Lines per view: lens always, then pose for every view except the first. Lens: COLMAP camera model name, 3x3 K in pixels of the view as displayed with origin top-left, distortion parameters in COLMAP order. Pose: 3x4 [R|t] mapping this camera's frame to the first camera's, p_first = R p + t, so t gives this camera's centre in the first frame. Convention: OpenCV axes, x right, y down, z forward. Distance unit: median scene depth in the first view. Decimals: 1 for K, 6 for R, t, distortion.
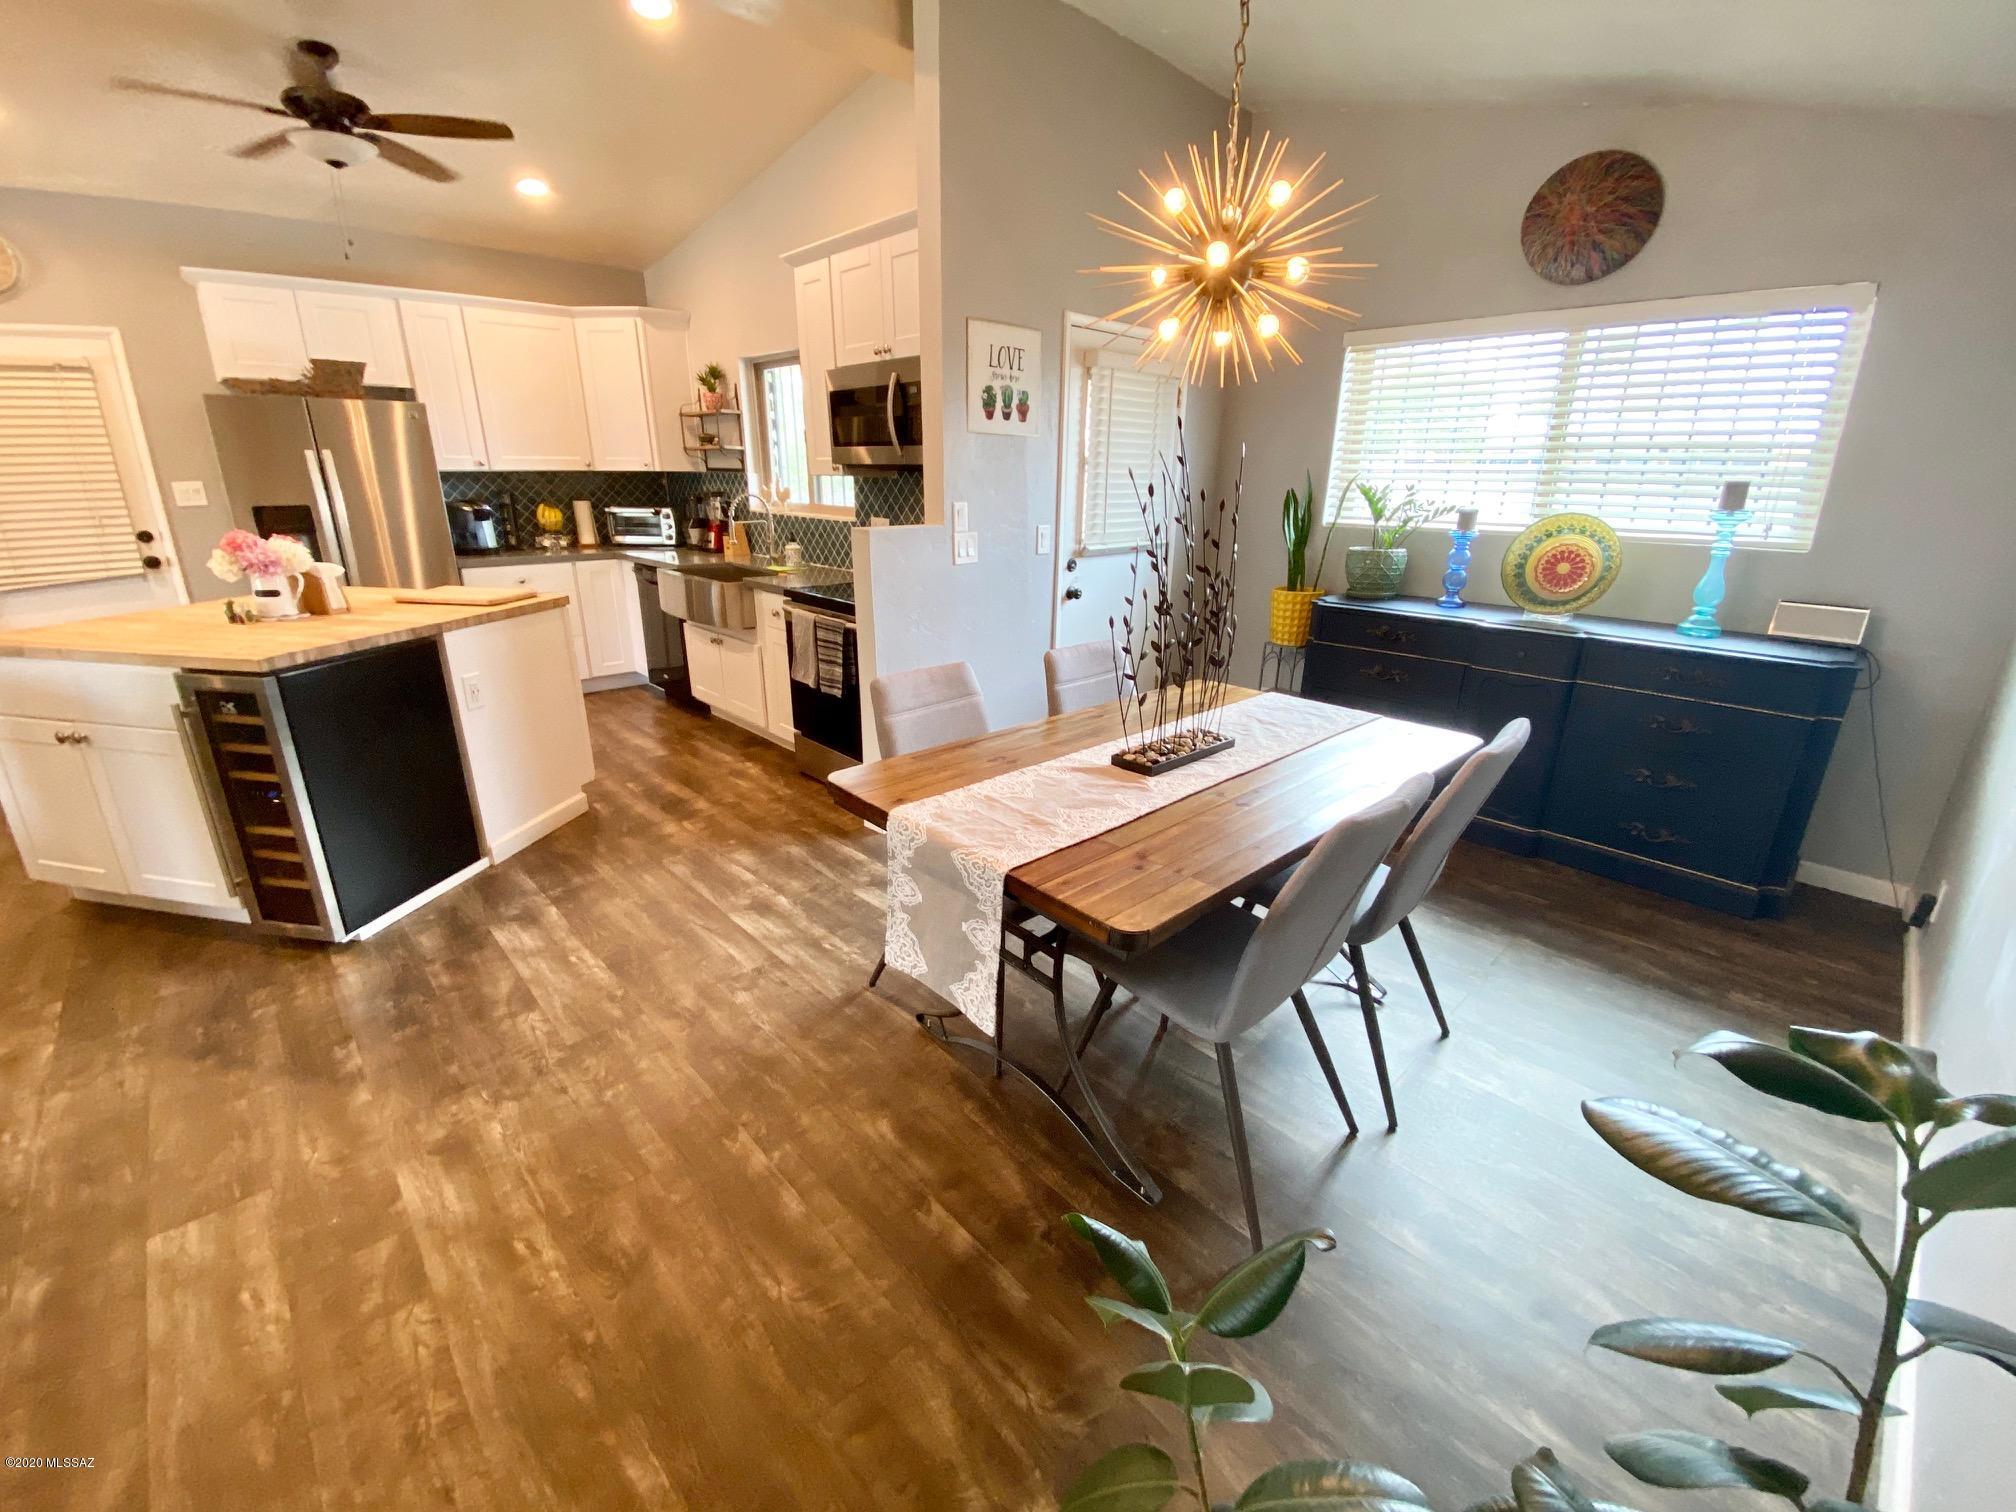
lens RADIAL K [[819.8, 0, 1011.2], [0, 819.8, 759.7], [0, 0, 1]] dist [0.013955, -0.017998]
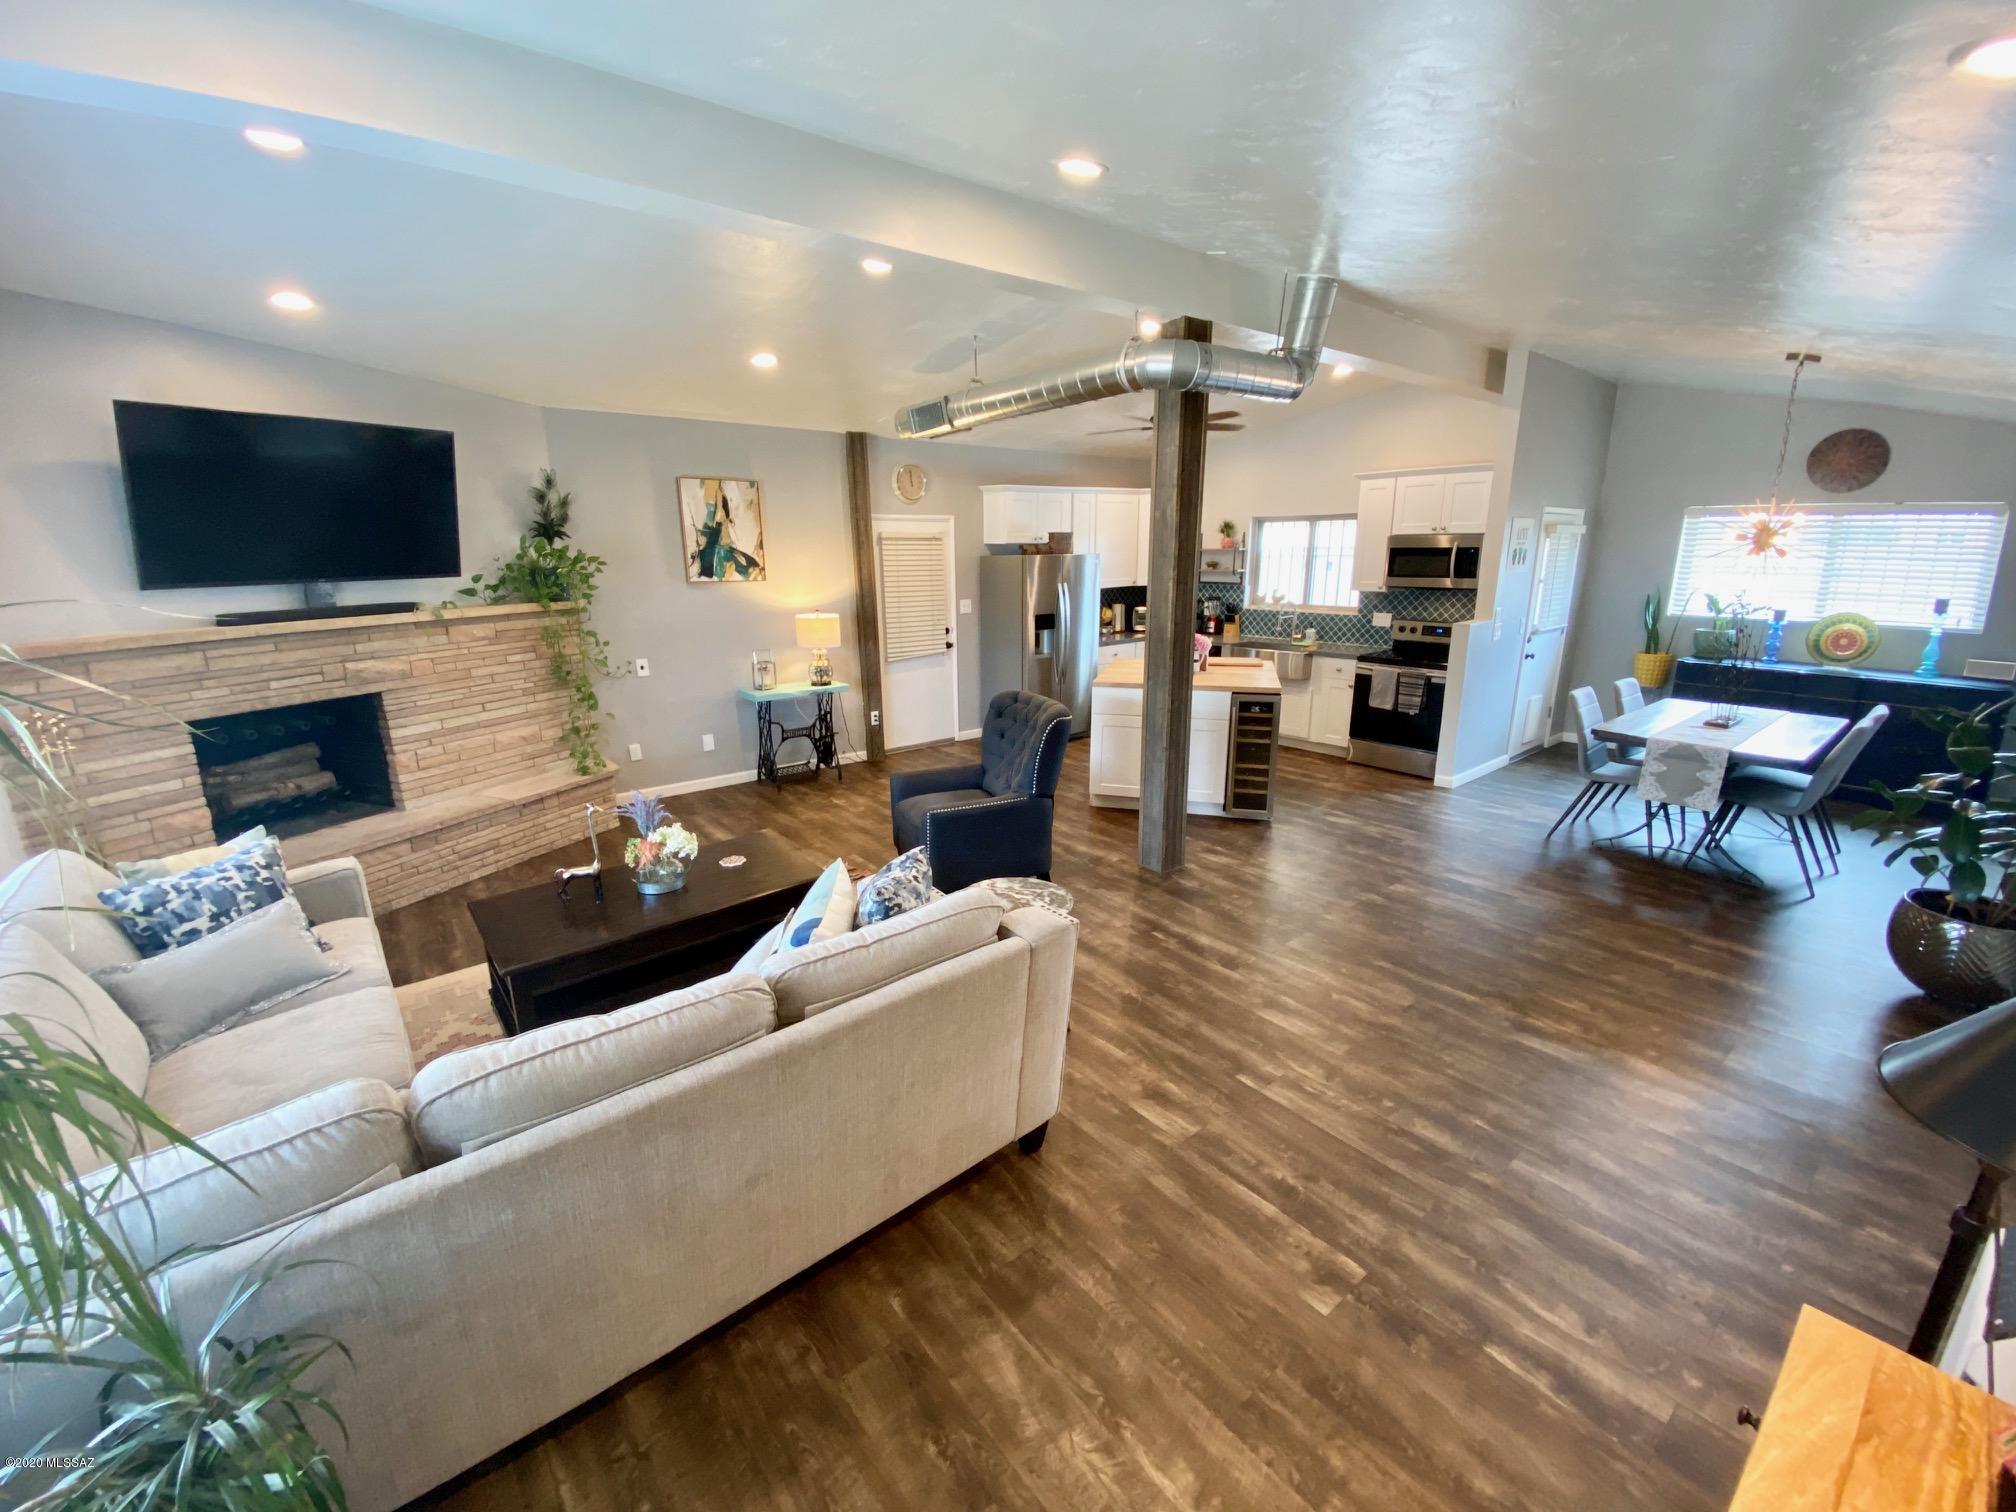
lens RADIAL K [[819.8, 0, 998.1], [0, 819.8, 757.8], [0, 0, 1]] dist [0.013955, -0.017998]
pose [[0.996459, 0.000859, -0.084078, -0.988686], [-0.007515, 0.996856, -0.078878, 0.172425], [0.083746, 0.079231, 0.993332, -0.885427]]
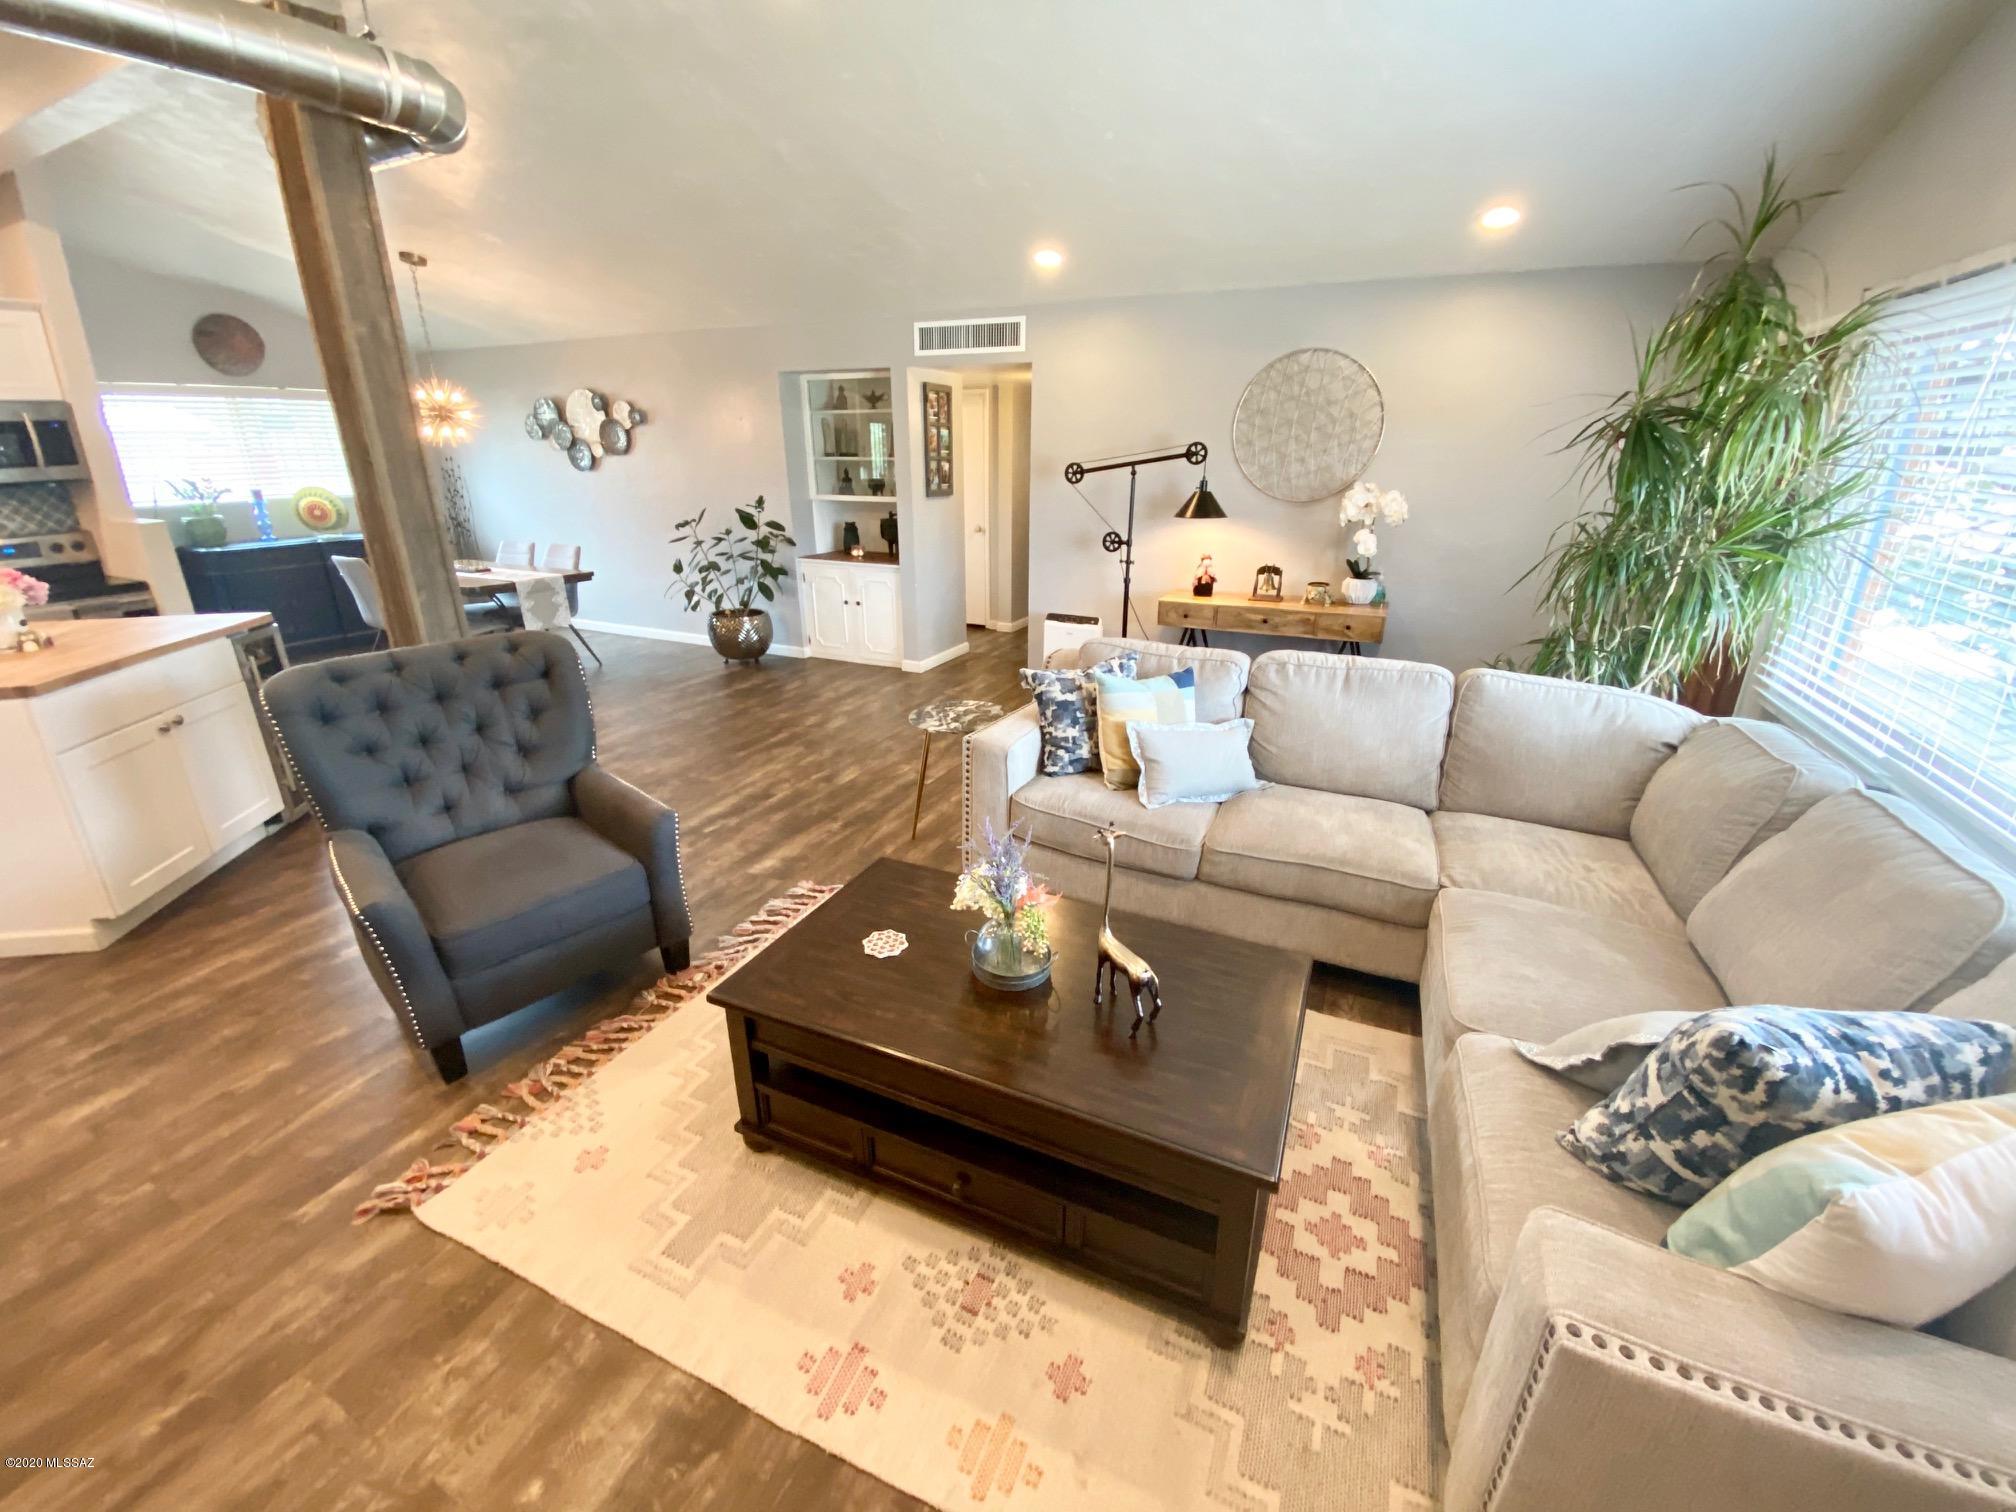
lens RADIAL K [[819.8, 0, 1010.8], [0, 819.8, 765.2], [0, 0, 1]] dist [0.013955, -0.017998]
pose [[-0.363326, -0.346390, 0.864874, -1.886995], [0.300237, 0.835257, 0.460655, -0.112567], [-0.881959, 0.427036, -0.199471, 0.101458]]
